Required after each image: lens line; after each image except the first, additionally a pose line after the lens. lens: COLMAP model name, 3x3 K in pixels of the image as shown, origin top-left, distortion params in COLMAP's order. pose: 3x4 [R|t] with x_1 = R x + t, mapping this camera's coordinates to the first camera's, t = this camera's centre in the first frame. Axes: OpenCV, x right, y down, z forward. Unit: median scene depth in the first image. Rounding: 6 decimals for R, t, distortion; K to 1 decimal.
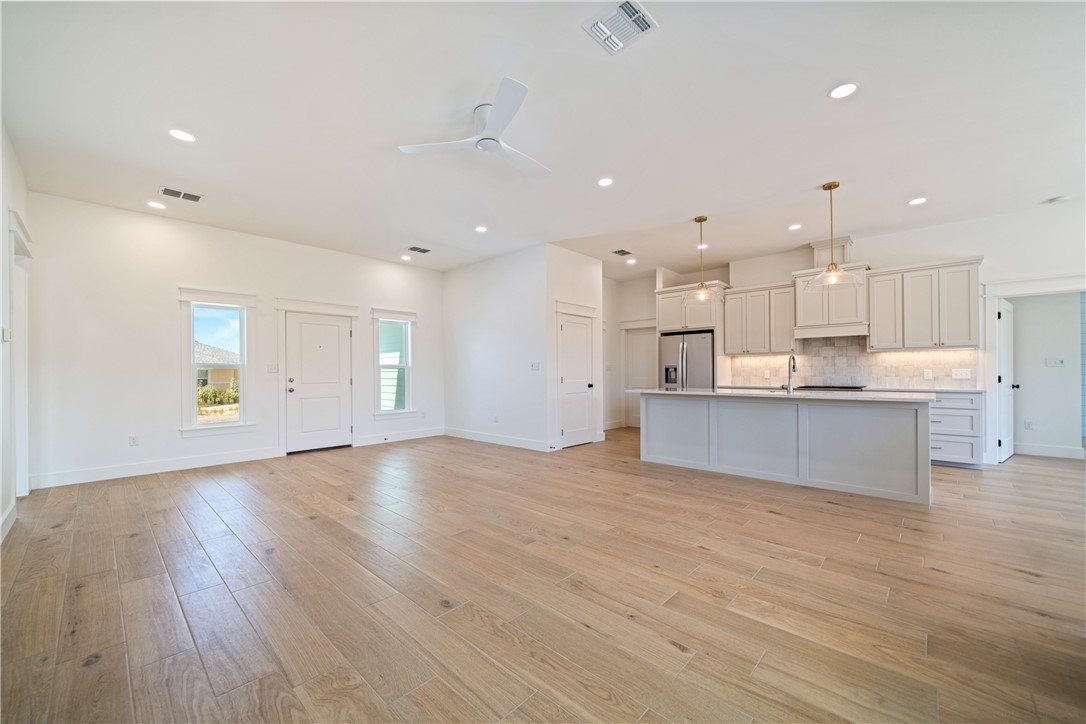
lens RADIAL K [[419.6, 0, 540.4], [0, 419.6, 369.3], [0, 0, 1]] dist [-0.004555, 0.000847]
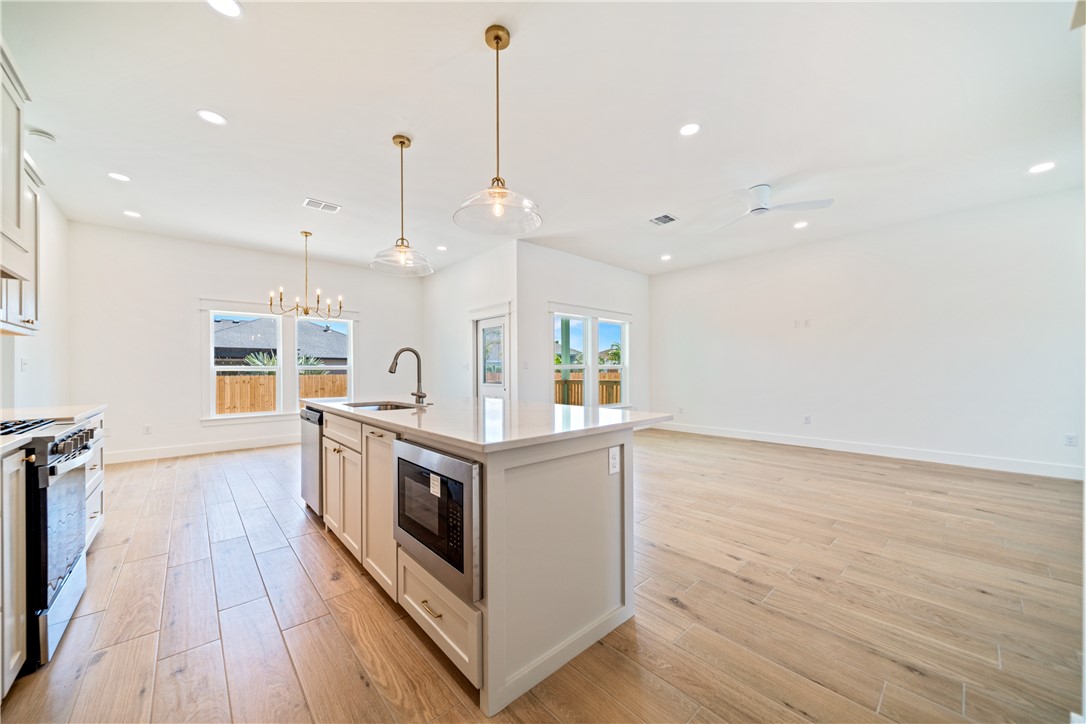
lens RADIAL K [[399.0, 0, 537.2], [0, 399.0, 357.7], [0, 0, 1]] dist [-0.000927, -0.000347]
pose [[-0.996173, 0.016666, 0.085799, 0.301337], [0.013350, 0.999147, -0.039083, 0.007027], [-0.086377, -0.037788, -0.995546, 1.415277]]
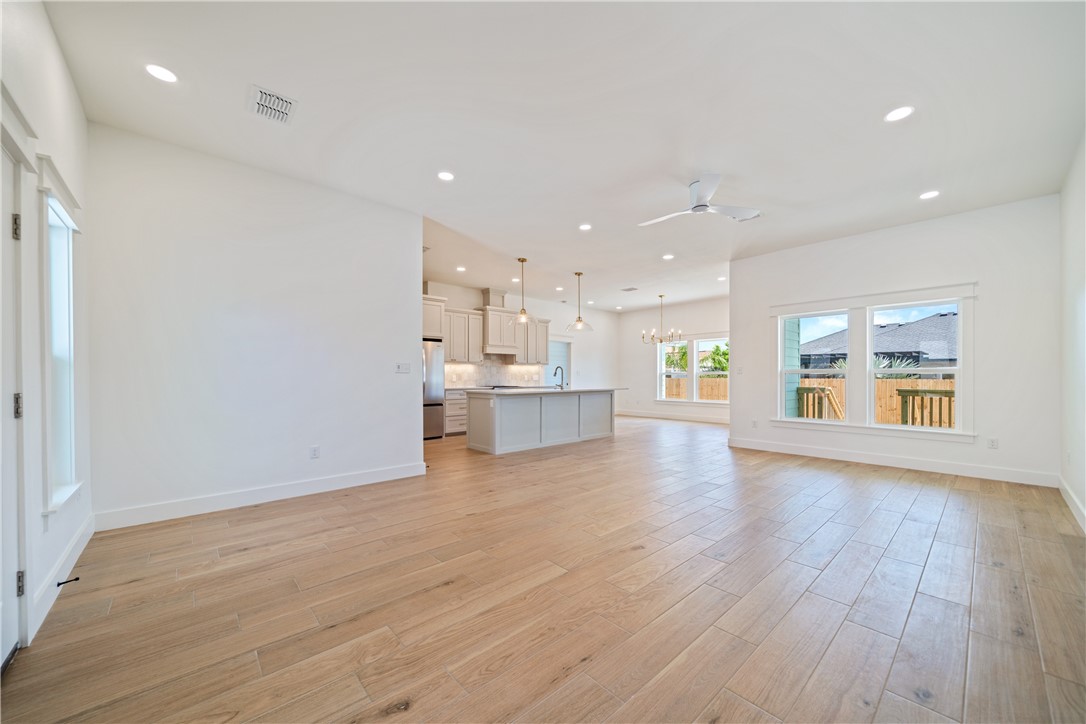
lens RADIAL K [[399.0, 0, 545.7], [0, 399.0, 378.2], [0, 0, 1]] dist [-0.000927, -0.000347]
pose [[0.080261, -0.001400, 0.996773, -0.852060], [-0.007024, 0.999973, 0.001970, 0.009012], [-0.996749, -0.007160, 0.080249, 0.813777]]
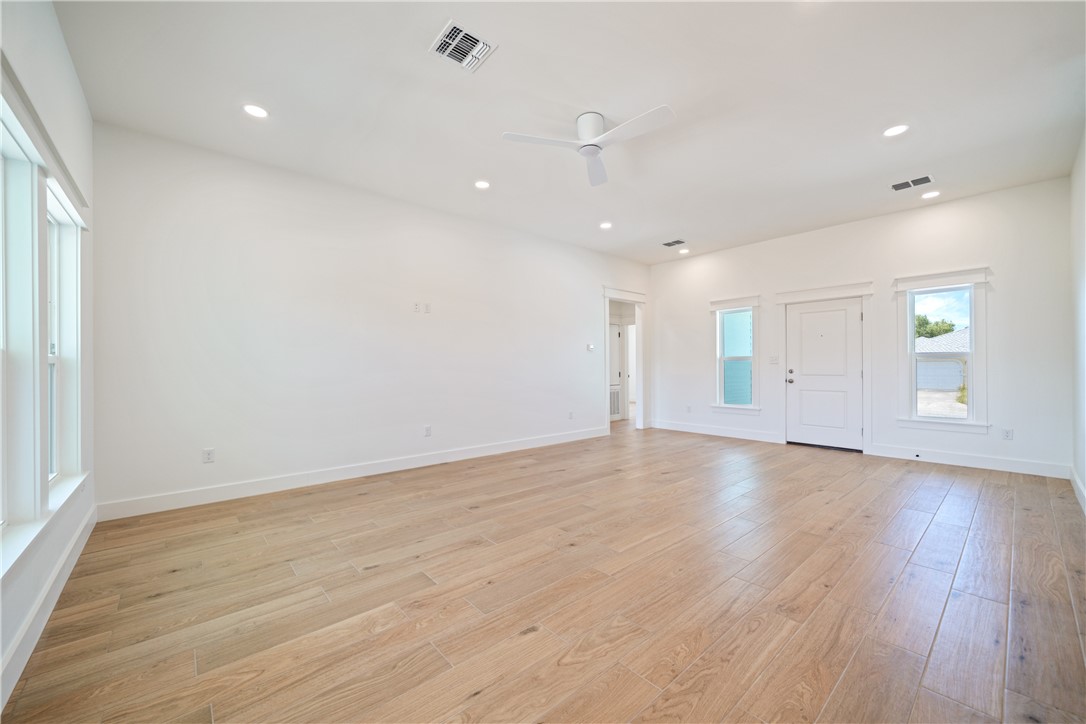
lens RADIAL K [[419.6, 0, 541.4], [0, 419.6, 368.7], [0, 0, 1]] dist [-0.004555, 0.000847]
pose [[-0.100226, 0.012336, -0.994888, 0.548401], [0.012471, 0.999860, 0.011141, 0.000283], [0.994887, -0.011291, -0.100366, 0.570605]]
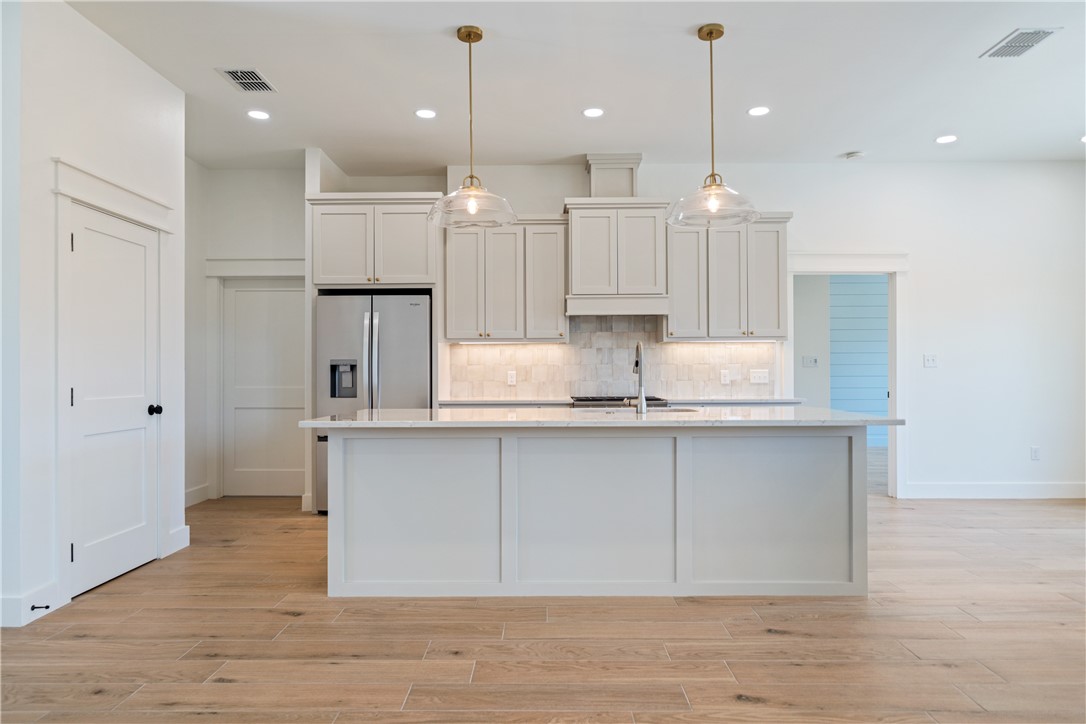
lens RADIAL K [[670.9, 0, 543.2], [0, 670.9, 365.8], [0, 0, 1]] dist [0.001811, 0.002144]
pose [[0.733216, 0.008102, 0.679948, -0.046025], [-0.004913, 0.999966, -0.006618, 0.002403], [-0.679978, 0.001512, 0.733231, 0.413546]]
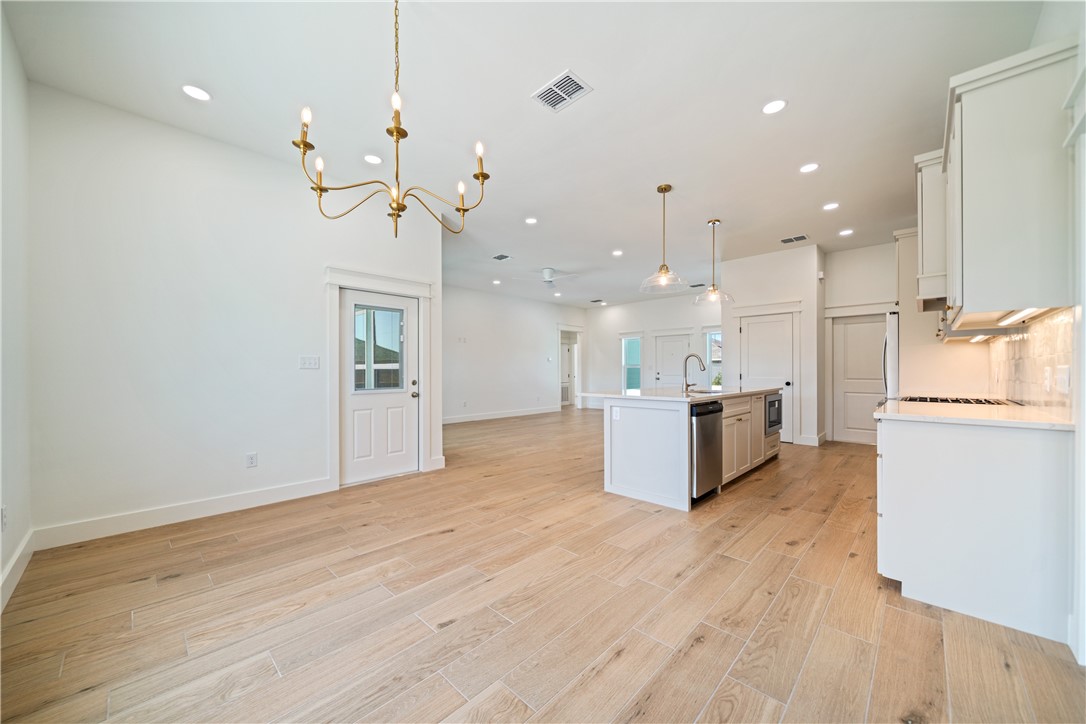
lens RADIAL K [[399.0, 0, 541.6], [0, 399.0, 371.5], [0, 0, 1]] dist [-0.000927, -0.000347]
pose [[-0.012509, 0.007716, -0.999892, 1.358282], [0.010981, 0.999911, 0.007578, -0.002823], [0.999861, -0.010885, -0.012593, 0.576003]]
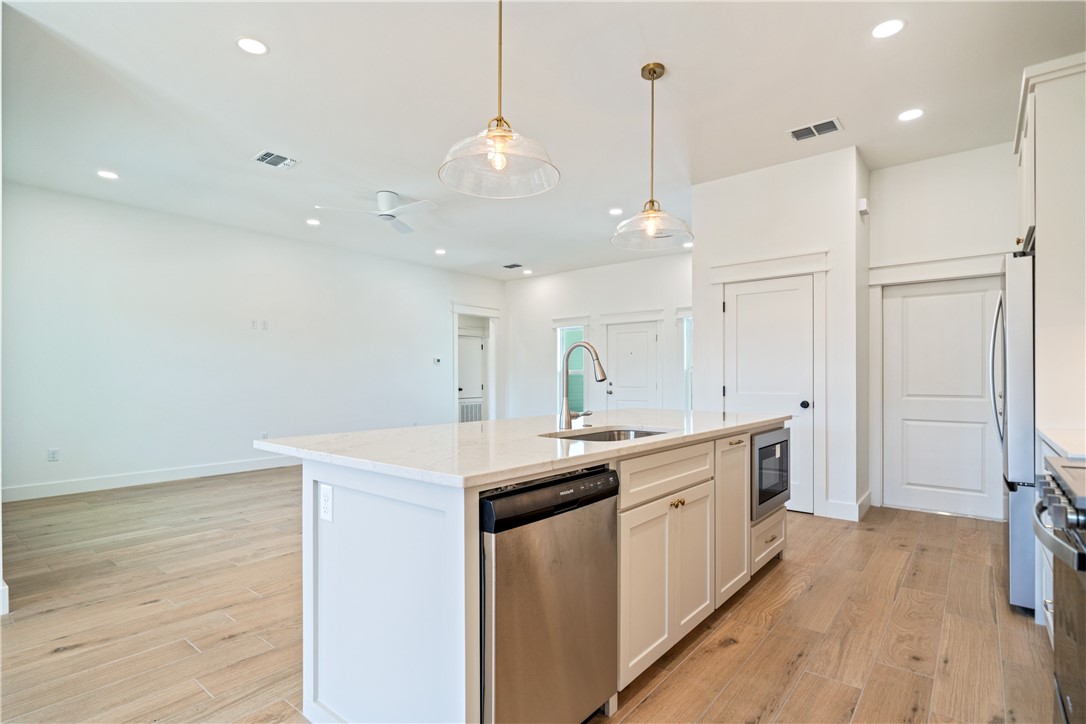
lens RADIAL K [[534.3, 0, 541.9], [0, 534.3, 377.4], [0, 0, 1]] dist [0.000013, 0.000702]
pose [[0.067359, 0.004057, -0.997721, 0.992554], [0.008338, 0.999955, 0.004629, -0.000822], [0.997694, -0.008631, 0.067322, 0.813476]]
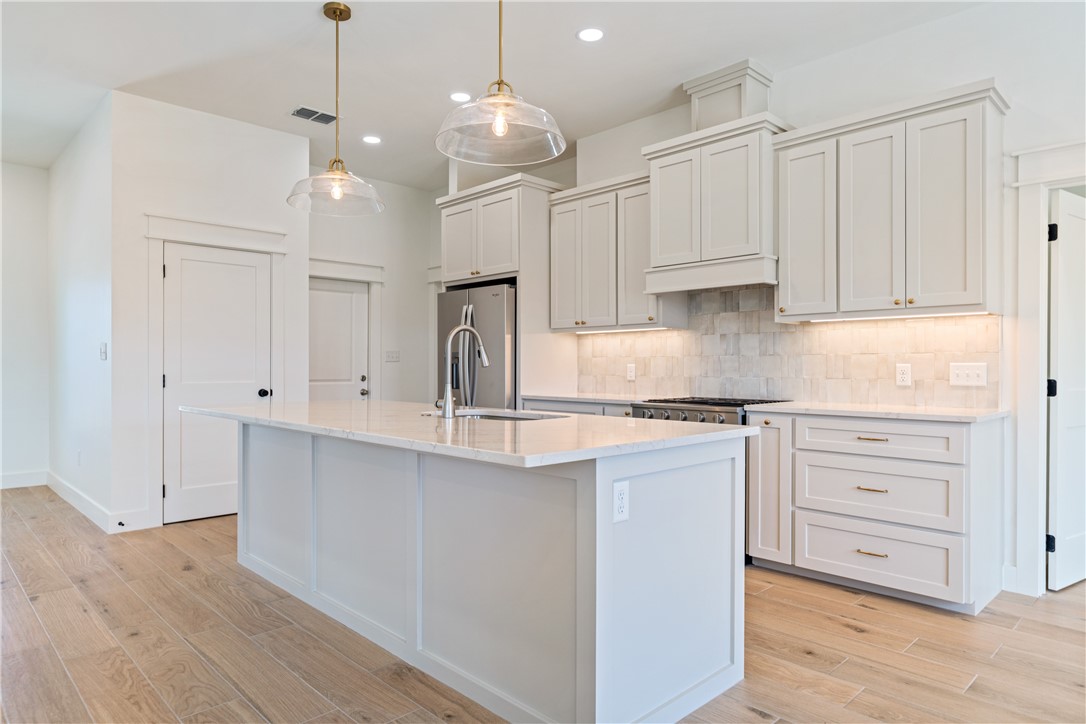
lens RADIAL K [[660.7, 0, 541.4], [0, 660.7, 363.1], [0, 0, 1]] dist [0.005270, 0.000568]
pose [[0.998944, 0.005845, -0.045575, 0.617845], [-0.005653, 0.999975, 0.004341, -0.000649], [0.045600, -0.004079, 0.998951, 0.323013]]
